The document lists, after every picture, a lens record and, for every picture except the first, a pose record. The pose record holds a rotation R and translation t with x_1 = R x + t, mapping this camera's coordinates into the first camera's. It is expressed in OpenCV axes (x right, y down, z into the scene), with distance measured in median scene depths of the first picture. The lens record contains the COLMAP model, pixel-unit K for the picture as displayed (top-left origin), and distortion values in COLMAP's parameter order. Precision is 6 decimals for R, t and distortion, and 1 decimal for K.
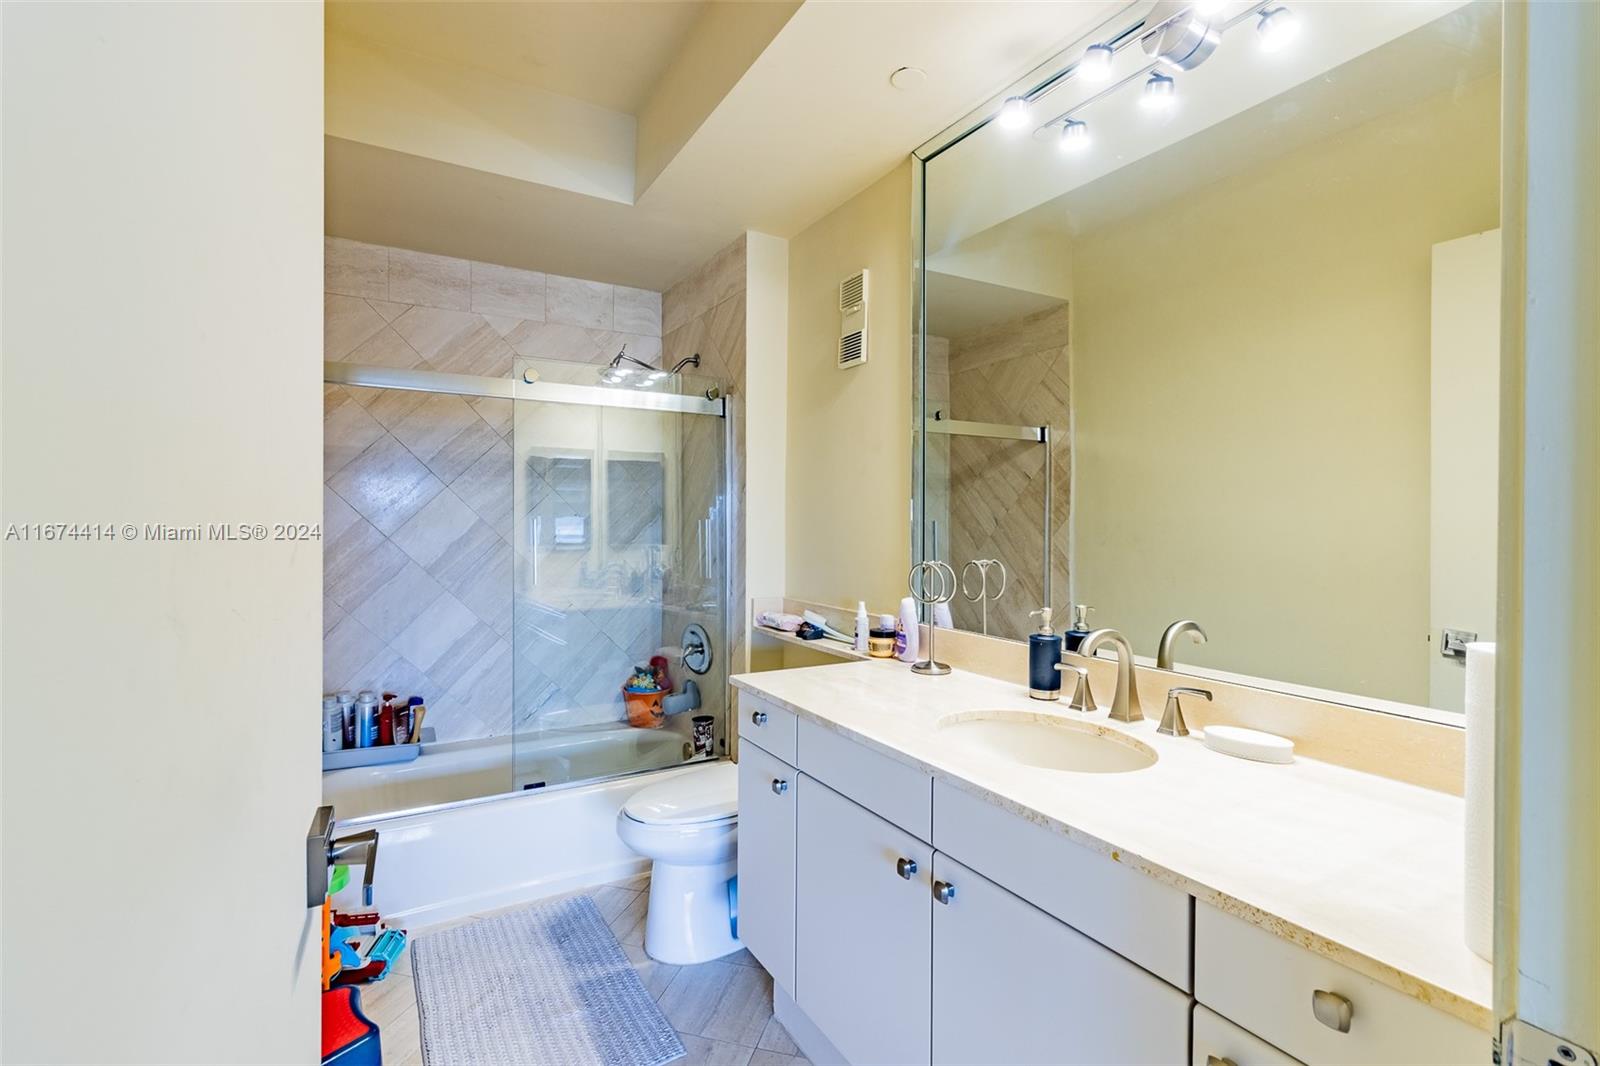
lens RADIAL K [[750.1, 0, 797.3], [0, 750.1, 532.5], [0, 0, 1]] dist [0.004959, 0.000651]
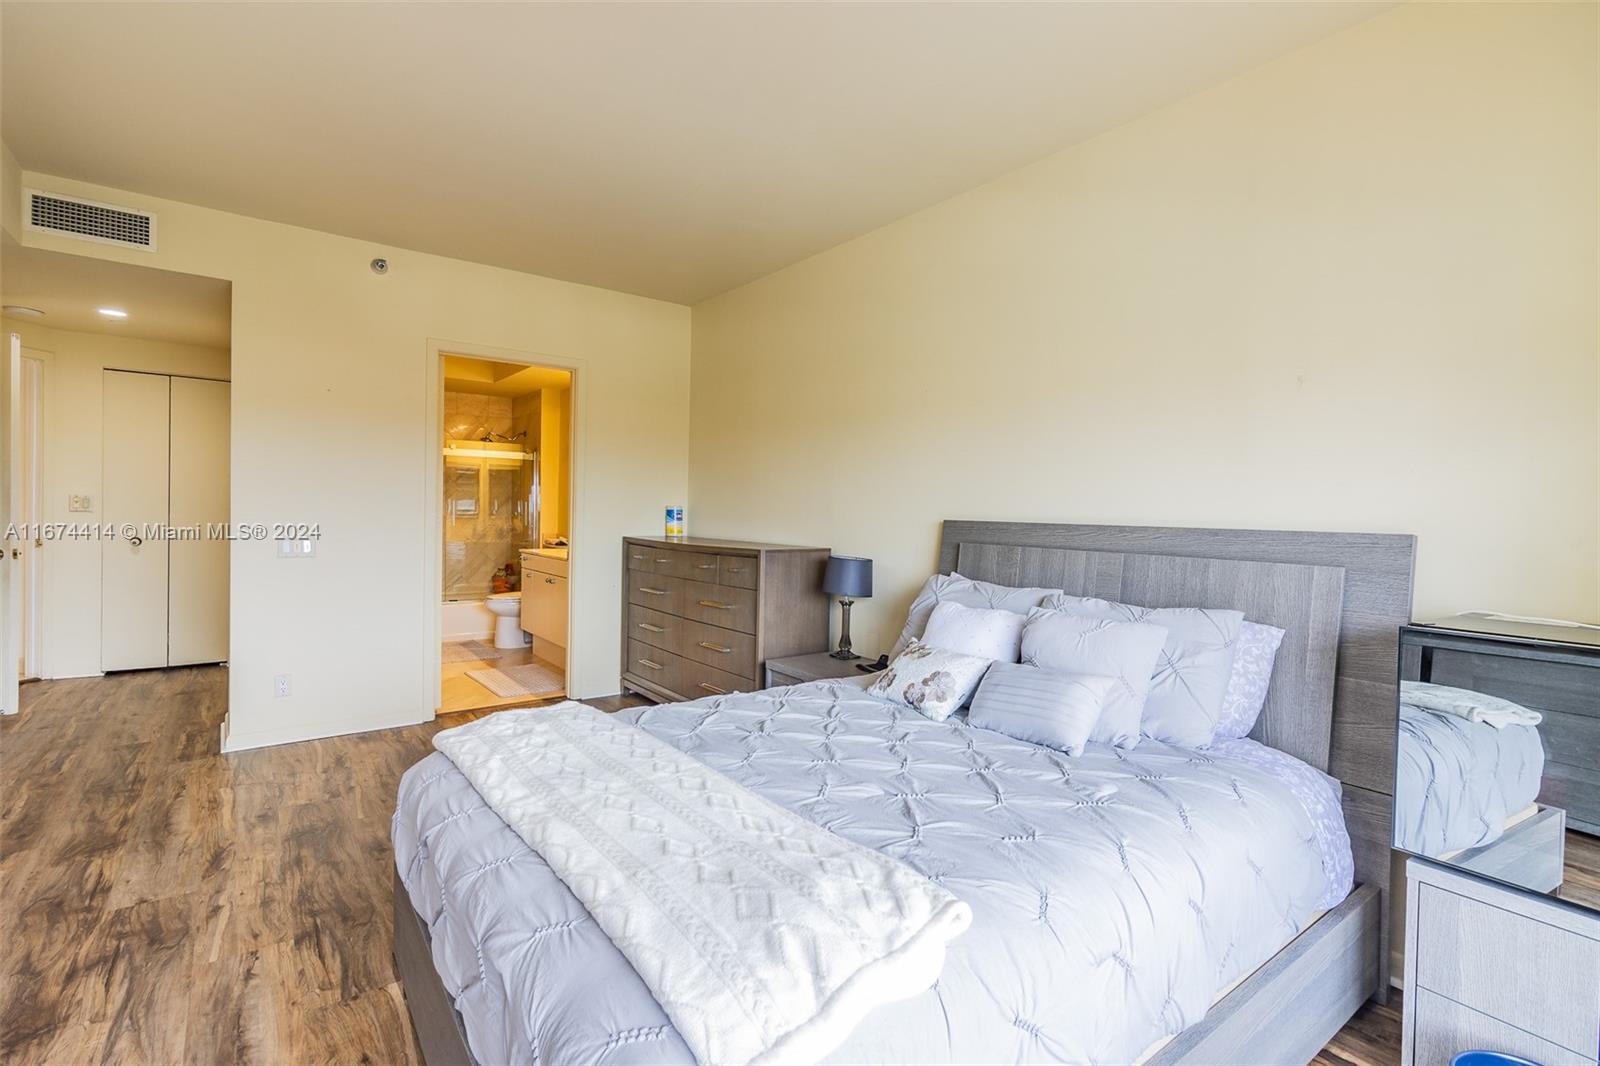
lens RADIAL K [[750.1, 0, 802.2], [0, 750.1, 529.6], [0, 0, 1]] dist [0.004959, 0.000651]
pose [[0.991400, 0.014096, 0.130103, 0.383792], [-0.016614, 0.999695, 0.018290, 0.011845], [-0.129805, -0.020294, 0.991332, -1.306133]]
